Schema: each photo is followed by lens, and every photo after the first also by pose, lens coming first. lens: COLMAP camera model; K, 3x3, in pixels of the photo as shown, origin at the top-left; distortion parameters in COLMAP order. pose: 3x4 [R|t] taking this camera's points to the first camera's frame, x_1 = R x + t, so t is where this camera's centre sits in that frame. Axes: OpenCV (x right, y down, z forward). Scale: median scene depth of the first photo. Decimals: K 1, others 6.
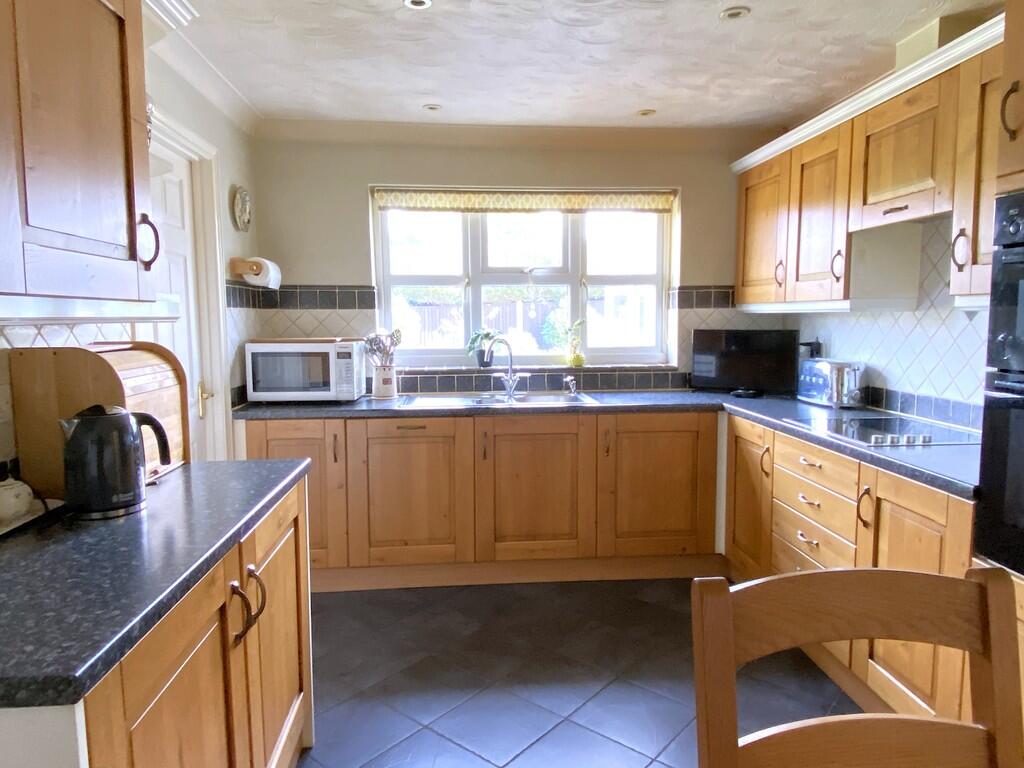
lens RADIAL K [[676.6, 0, 512.0], [0, 676.6, 384.0], [0, 0, 1]] dist [0.086403, -0.105365]
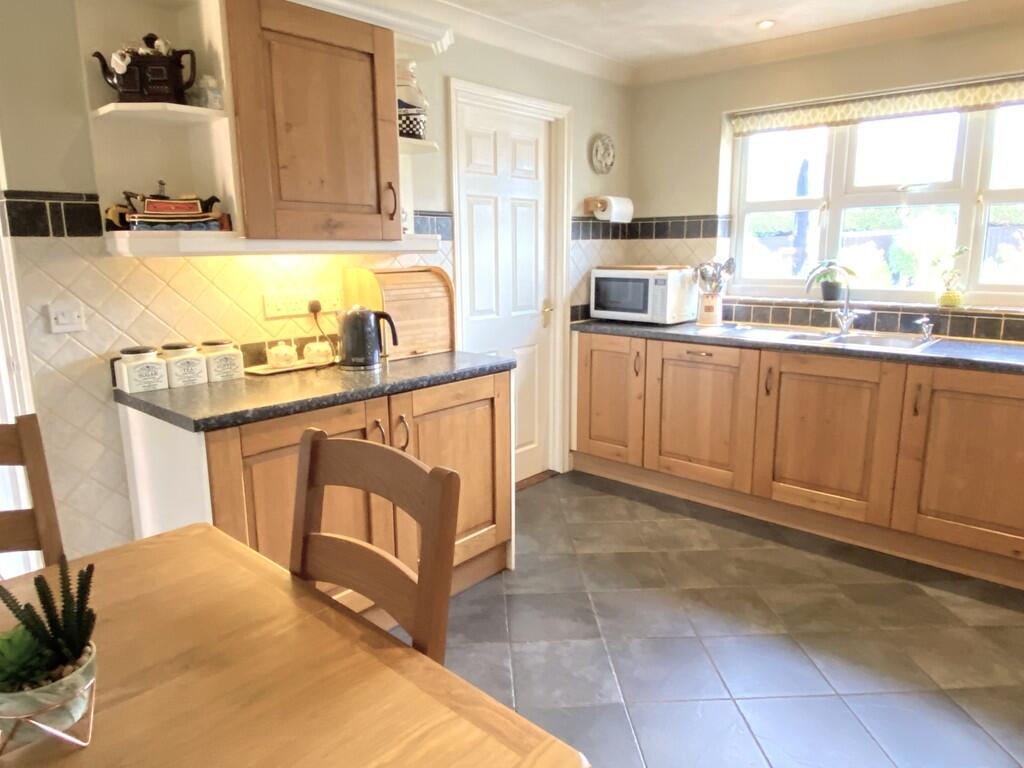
lens RADIAL K [[676.6, 0, 512.0], [0, 676.6, 384.0], [0, 0, 1]] dist [0.086403, -0.105365]
pose [[0.676227, 0.147071, -0.721863, 0.406464], [-0.068648, 0.988186, 0.137022, -0.013070], [0.733488, -0.043103, 0.678335, 0.065099]]
